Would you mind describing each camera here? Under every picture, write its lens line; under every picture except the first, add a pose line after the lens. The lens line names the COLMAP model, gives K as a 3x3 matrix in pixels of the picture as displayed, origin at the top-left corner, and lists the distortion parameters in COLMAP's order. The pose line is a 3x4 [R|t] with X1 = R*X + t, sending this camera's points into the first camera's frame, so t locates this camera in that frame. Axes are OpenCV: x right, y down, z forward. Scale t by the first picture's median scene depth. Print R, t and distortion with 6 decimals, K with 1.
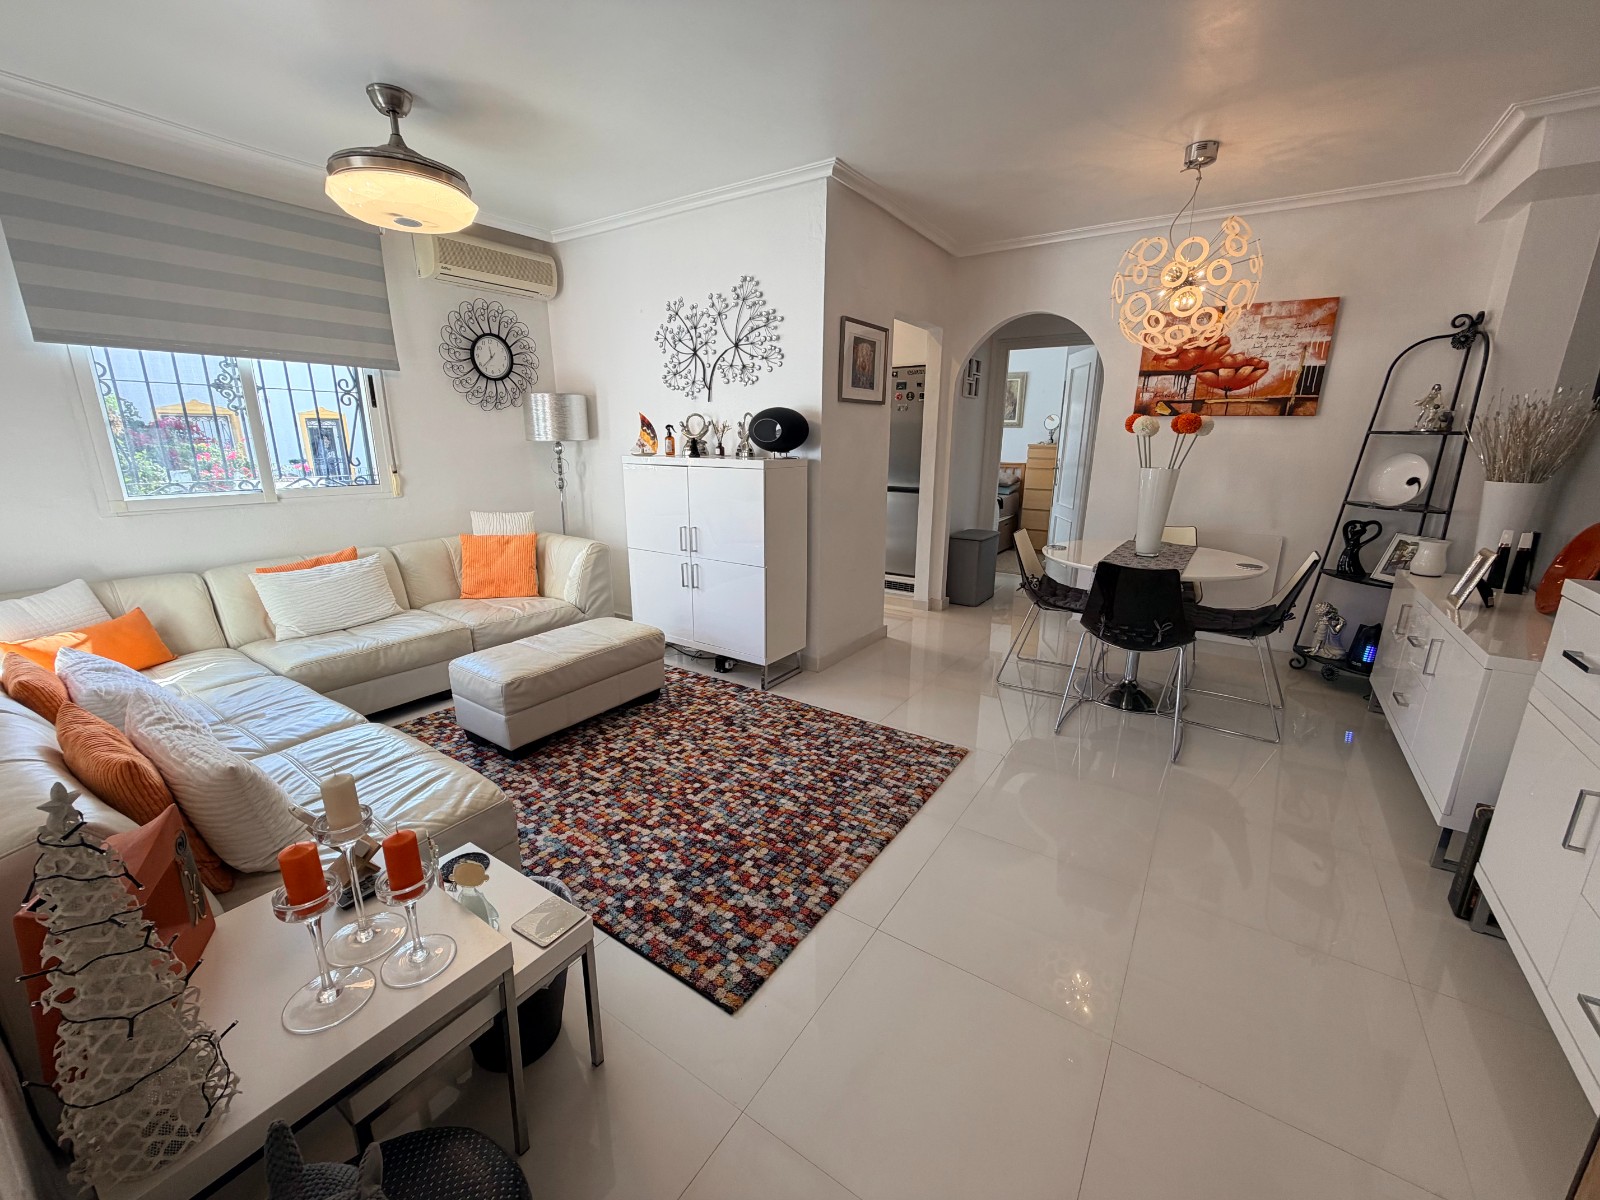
lens RADIAL K [[638.6, 0, 797.6], [0, 638.6, 601.8], [0, 0, 1]] dist [0.000476, 0.000256]
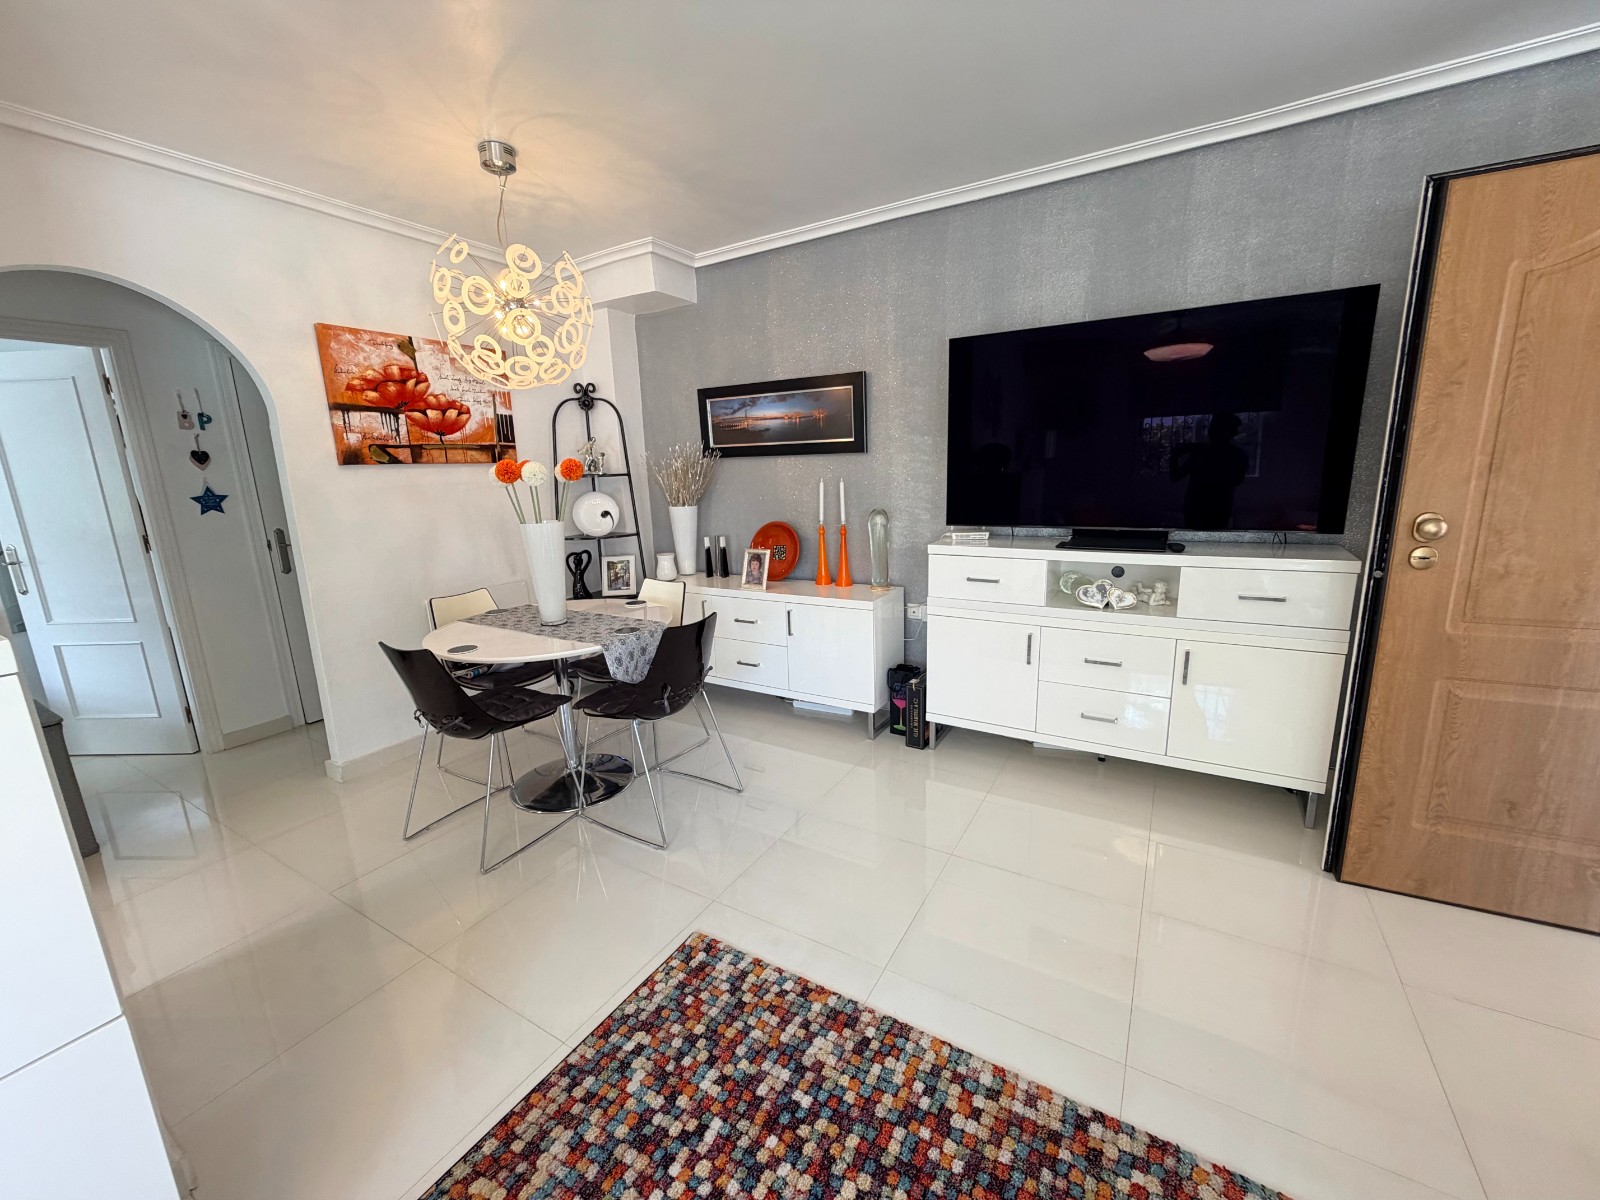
lens RADIAL K [[638.6, 0, 795.3], [0, 638.6, 601.9], [0, 0, 1]] dist [0.000476, 0.000256]
pose [[-0.053009, -0.213944, 0.975407, -0.333410], [0.288724, 0.931778, 0.220065, -0.220429], [-0.955944, 0.293289, 0.012378, 0.767964]]
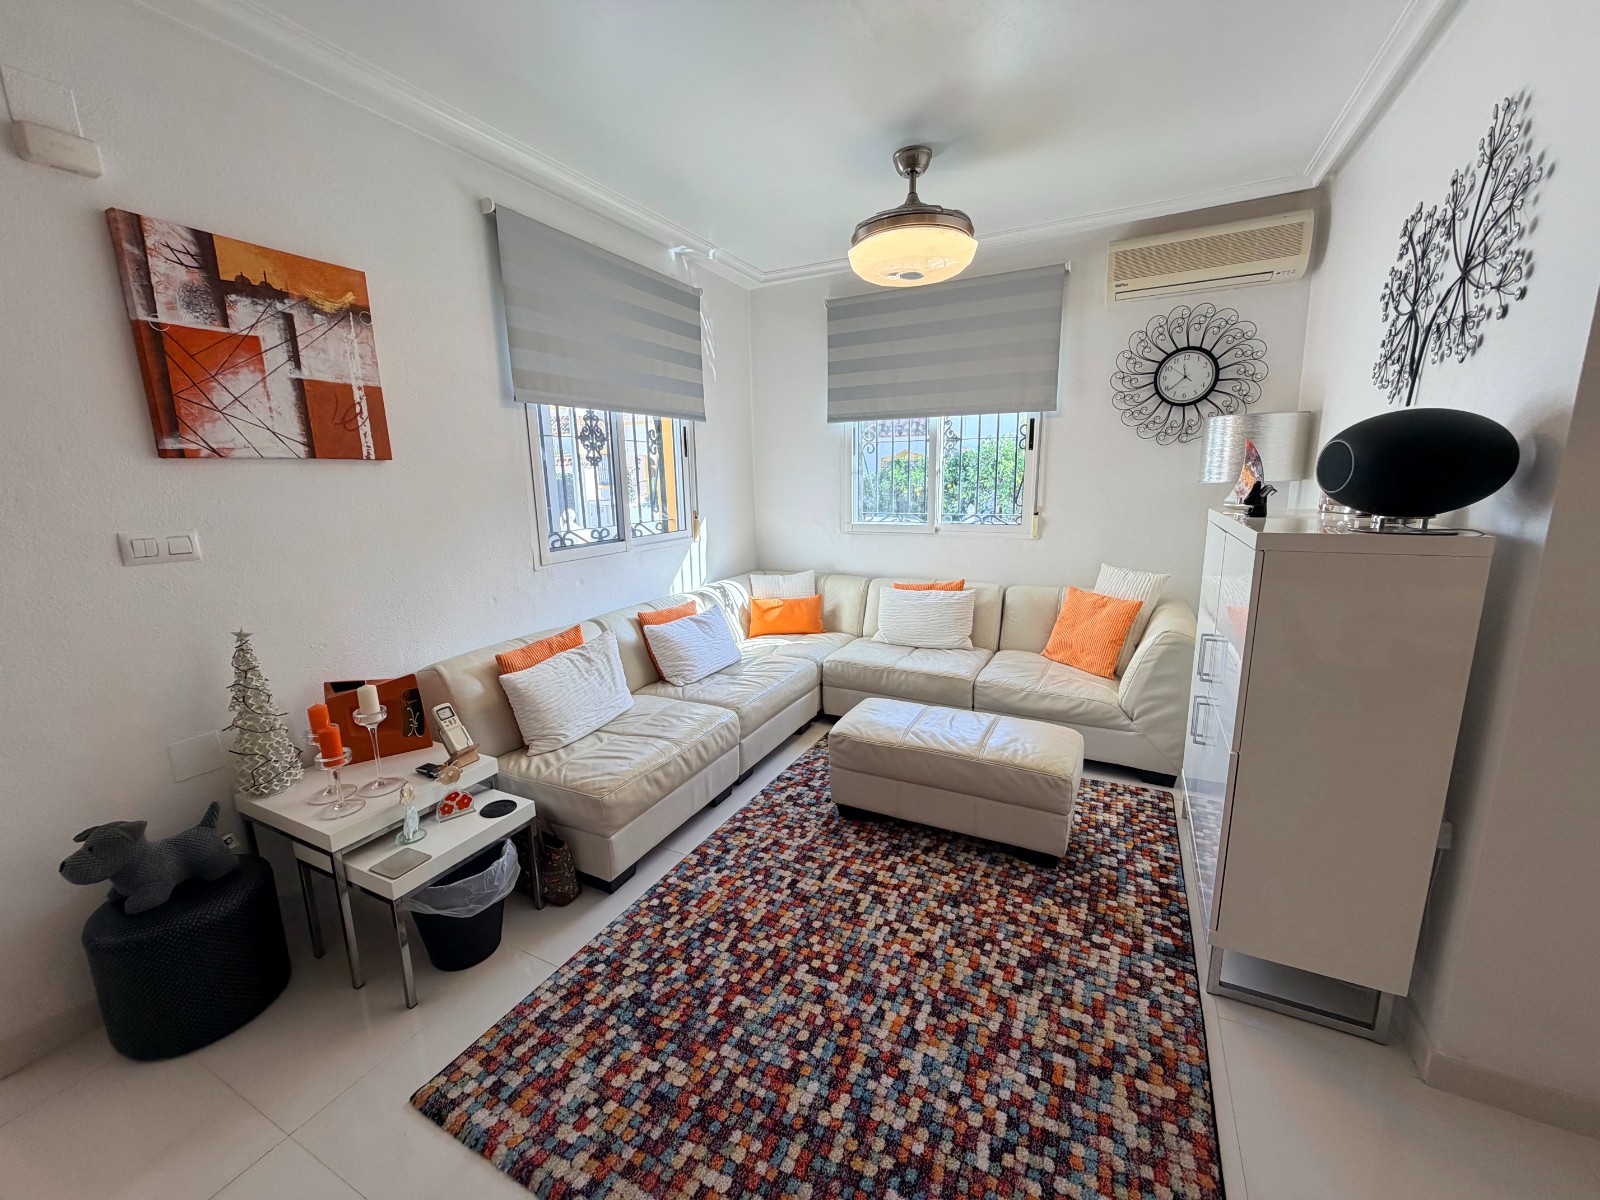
lens RADIAL K [[638.6, 0, 794.7], [0, 638.6, 601.3], [0, 0, 1]] dist [0.000476, 0.000256]
pose [[0.122638, 0.187107, -0.974654, 0.400829], [-0.232099, 0.960241, 0.155135, -0.182497], [0.964930, 0.207191, 0.161189, 0.665353]]
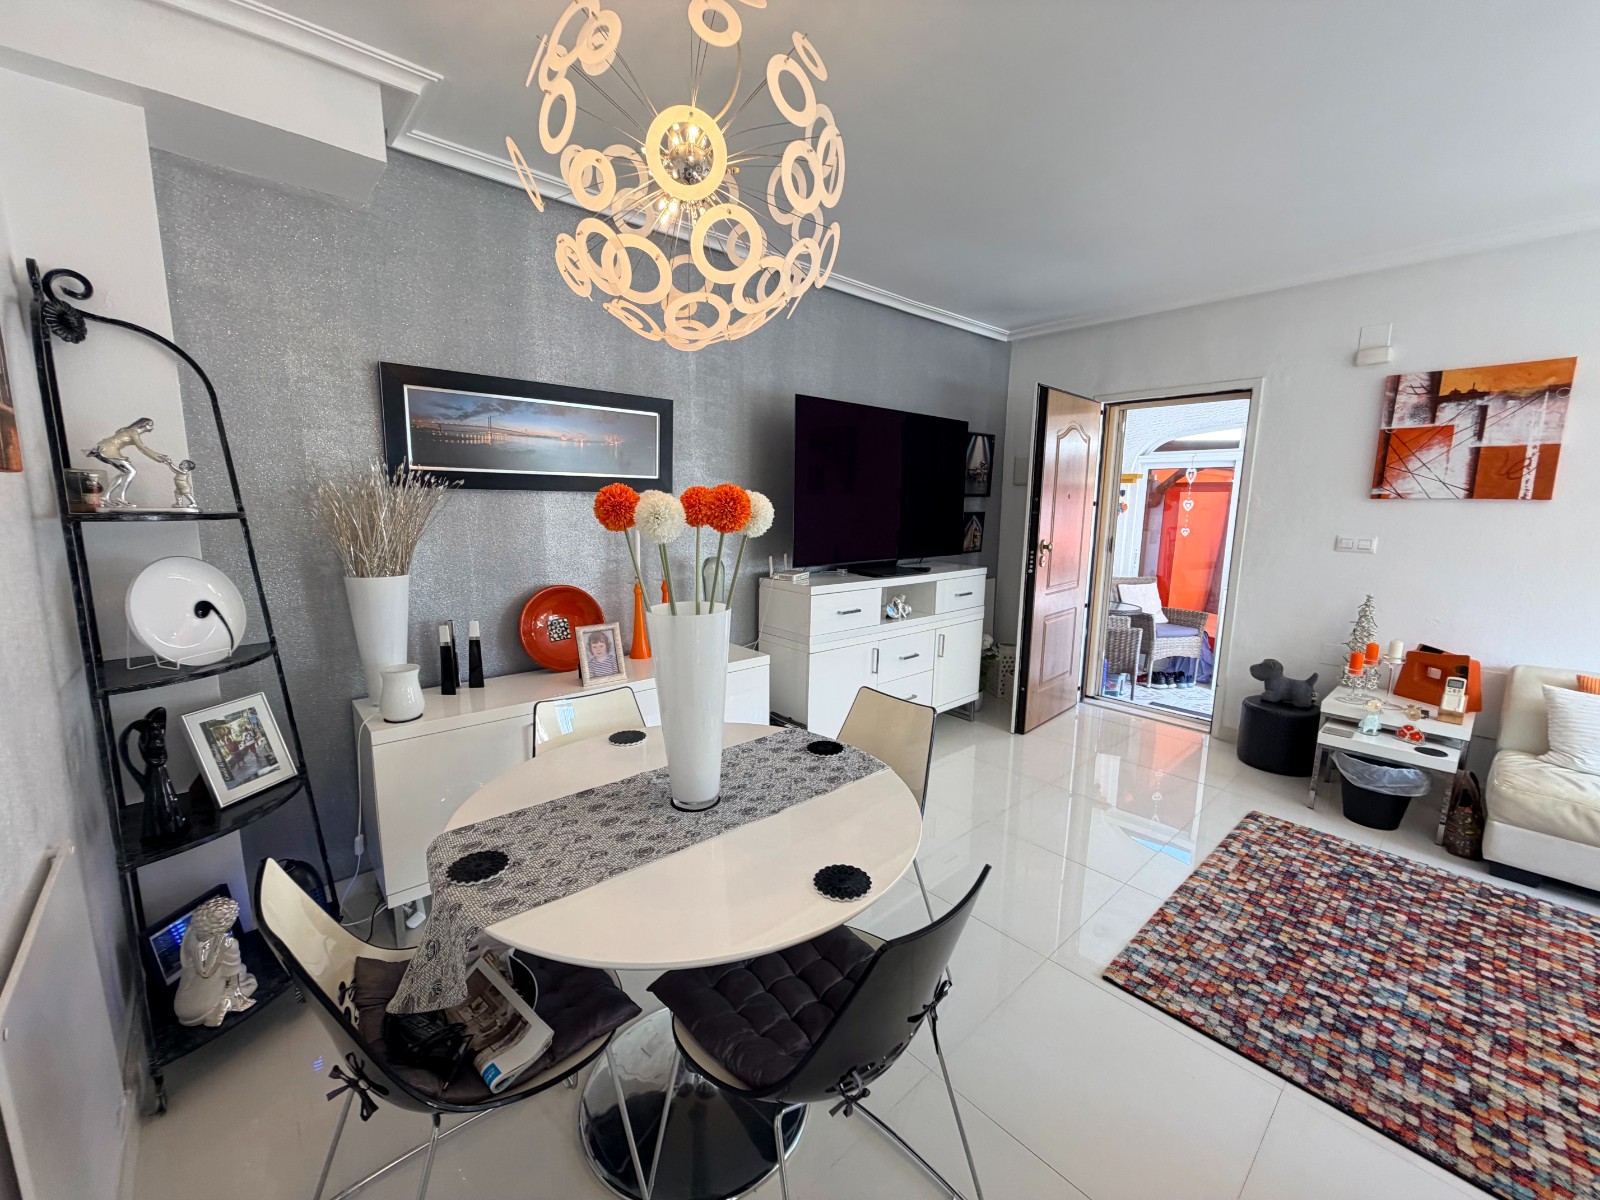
lens RADIAL K [[638.6, 0, 800.1], [0, 638.6, 600.7], [0, 0, 1]] dist [0.000476, 0.000256]
pose [[-0.969871, -0.052532, 0.237886, 0.431754], [0.048031, 0.916076, 0.398119, -0.420131], [-0.238836, 0.397550, -0.885952, 1.498225]]
